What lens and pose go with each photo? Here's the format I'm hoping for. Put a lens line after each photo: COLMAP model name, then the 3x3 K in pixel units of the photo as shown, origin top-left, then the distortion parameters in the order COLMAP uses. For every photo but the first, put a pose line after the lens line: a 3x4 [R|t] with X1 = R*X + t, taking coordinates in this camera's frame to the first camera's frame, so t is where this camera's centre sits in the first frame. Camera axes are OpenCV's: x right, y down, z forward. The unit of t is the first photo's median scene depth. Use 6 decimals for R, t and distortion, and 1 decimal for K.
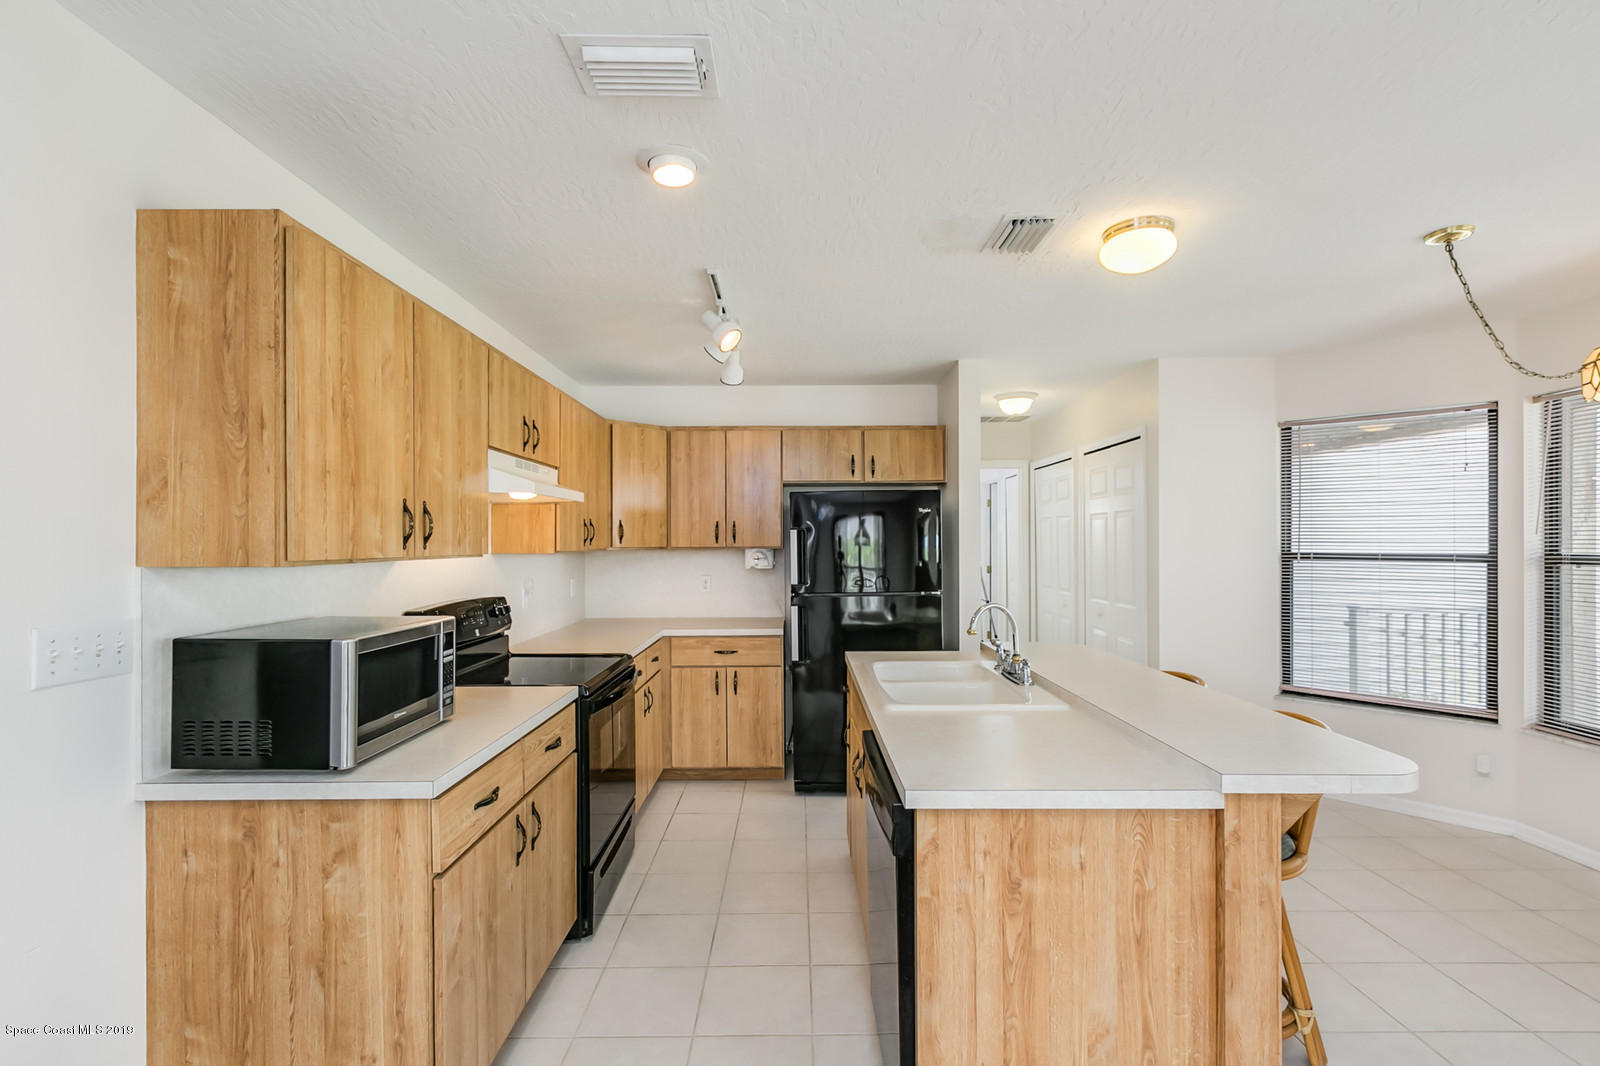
lens RADIAL K [[747.9, 0, 783.7], [0, 747.9, 541.4], [0, 0, 1]] dist [0.004032, 0.000113]
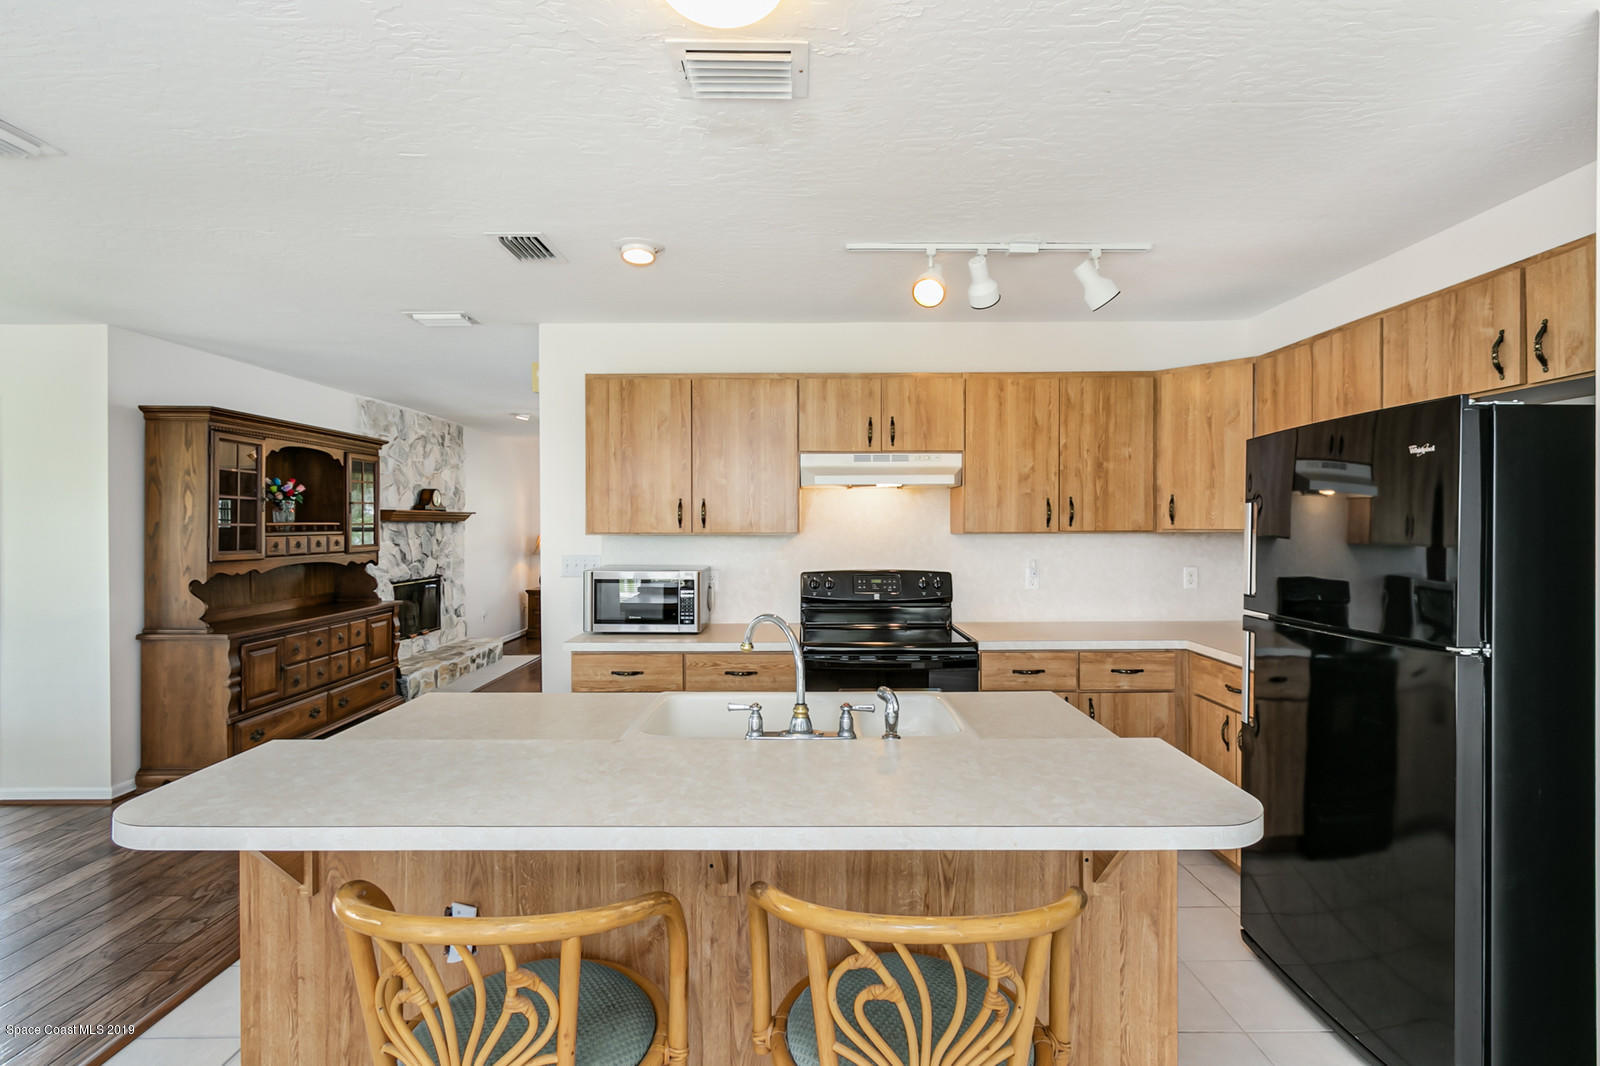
lens RADIAL K [[759.0, 0, 802.7], [0, 759.0, 526.7], [0, 0, 1]] dist [0.001005, 0.000147]
pose [[0.012379, 0.006349, -0.999903, 1.088535], [0.005445, 0.999965, 0.006416, -0.004154], [0.999909, -0.005524, 0.012344, 1.135446]]
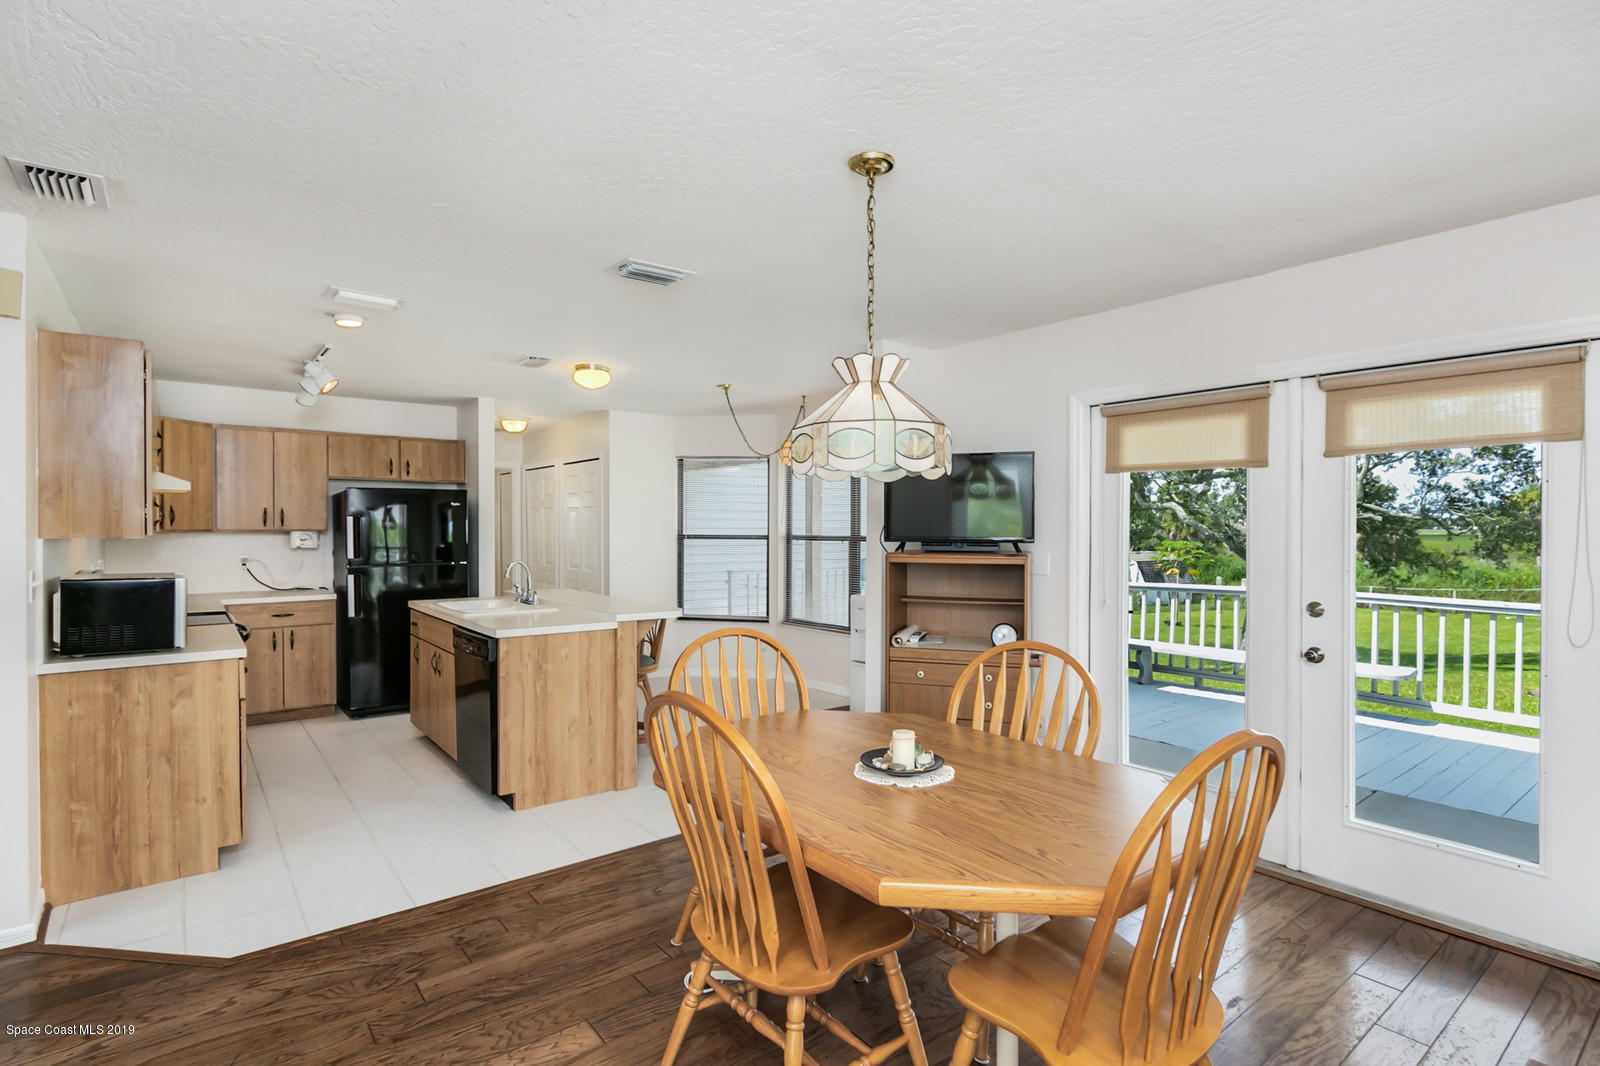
lens RADIAL K [[783.0, 0, 781.0], [0, 783.0, 540.2], [0, 0, 1]] dist [-0.002173, -0.000212]
pose [[0.791192, -0.003762, 0.611556, -0.399303], [-0.006985, 0.999860, 0.015188, -0.000761], [-0.611528, -0.016288, 0.791055, -0.948852]]
